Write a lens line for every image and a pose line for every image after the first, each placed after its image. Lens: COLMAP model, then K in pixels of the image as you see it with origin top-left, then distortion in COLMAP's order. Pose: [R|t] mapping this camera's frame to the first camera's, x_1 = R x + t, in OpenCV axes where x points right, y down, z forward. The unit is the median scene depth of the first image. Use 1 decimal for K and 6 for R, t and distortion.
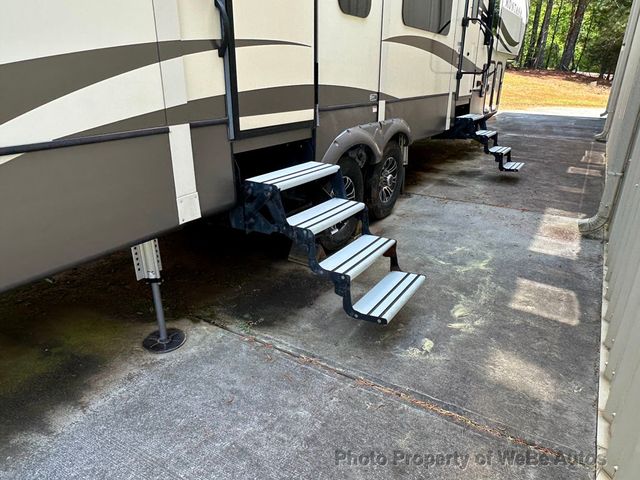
lens RADIAL K [[426.7, 0, 319.4], [0, 426.7, 235.4], [0, 0, 1]] dist [-0.005371, 0.002263]
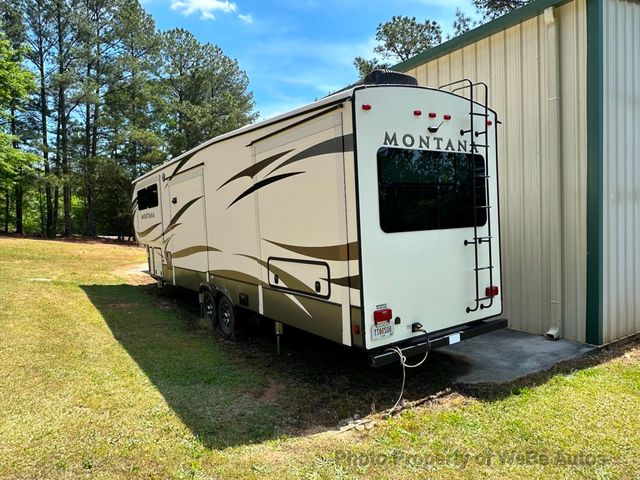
lens RADIAL K [[426.7, 0, 319.4], [0, 426.7, 235.4], [0, 0, 1]] dist [-0.005371, 0.002263]
pose [[0.406193, -0.054111, 0.912184, -1.602329], [0.367917, 0.923442, -0.109054, -0.122706], [-0.836447, 0.379905, 0.395004, -0.086187]]
